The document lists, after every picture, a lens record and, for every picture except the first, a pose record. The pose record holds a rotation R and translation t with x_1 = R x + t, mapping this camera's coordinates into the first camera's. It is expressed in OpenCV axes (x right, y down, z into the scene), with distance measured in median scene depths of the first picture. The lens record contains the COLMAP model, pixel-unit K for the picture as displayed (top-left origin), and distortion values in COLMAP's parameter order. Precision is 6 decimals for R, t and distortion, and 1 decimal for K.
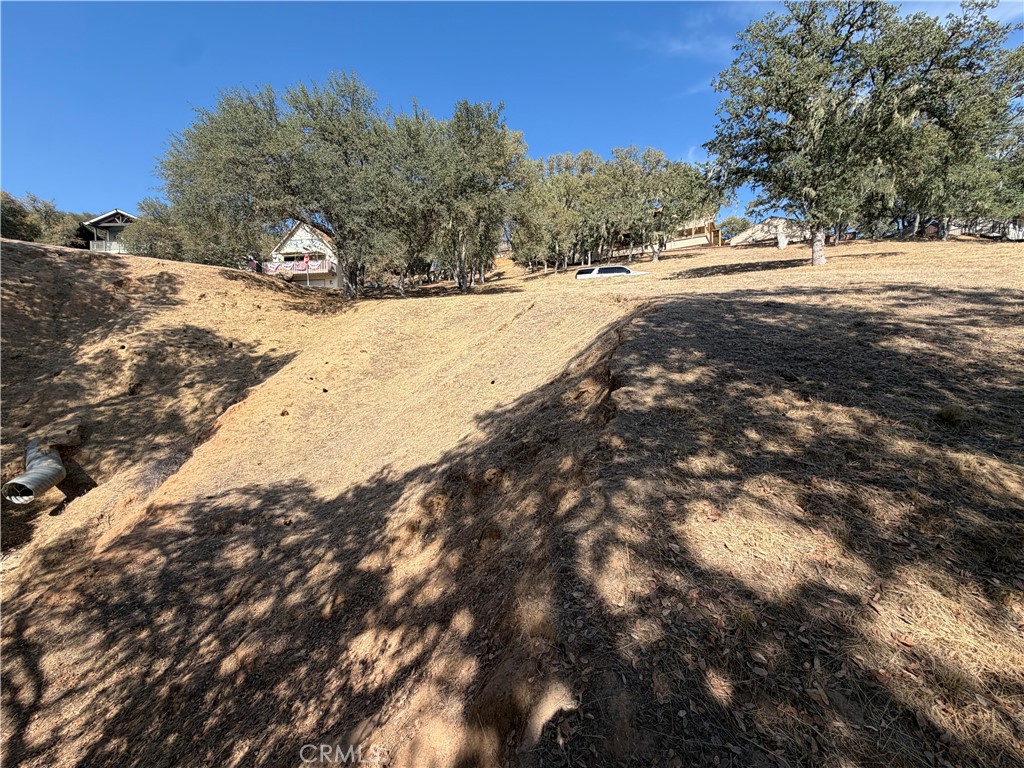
lens RADIAL K [[411.3, 0, 512.2], [0, 411.3, 385.1], [0, 0, 1]] dist [-0.002770, -0.000084]
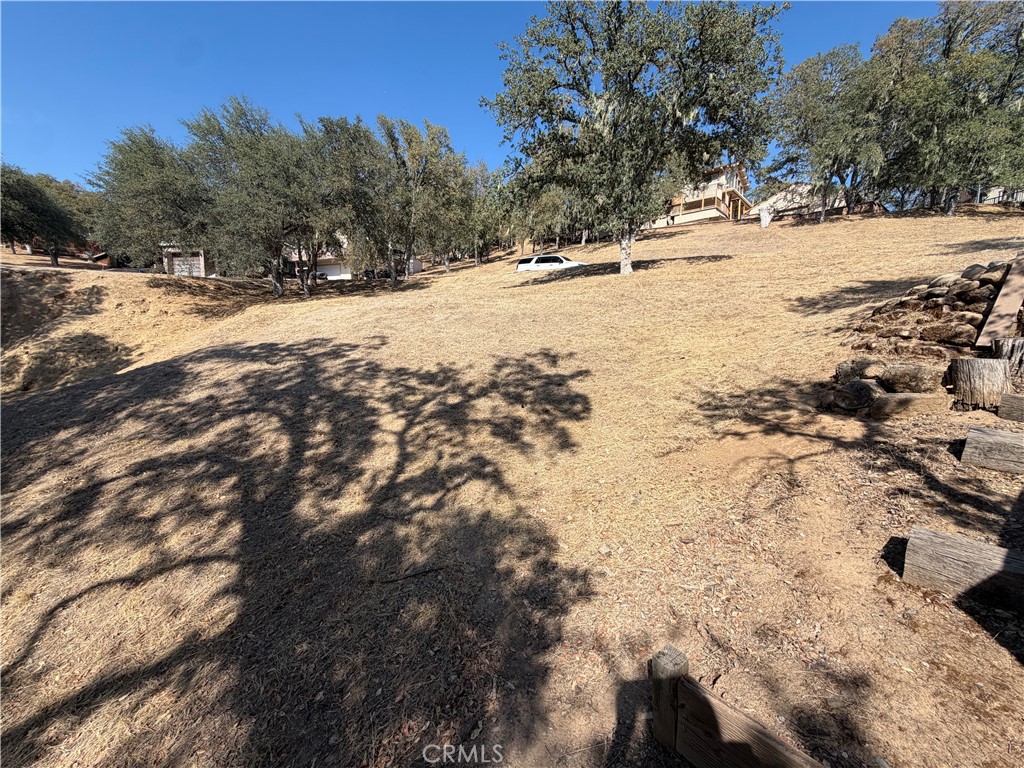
lens RADIAL K [[411.3, 0, 511.9], [0, 411.3, 382.6], [0, 0, 1]] dist [-0.002770, -0.000084]
pose [[0.981353, 0.035616, -0.188884, 0.691749], [-0.022690, 0.997278, 0.070161, -0.103743], [0.190869, -0.064567, 0.979490, -0.000197]]
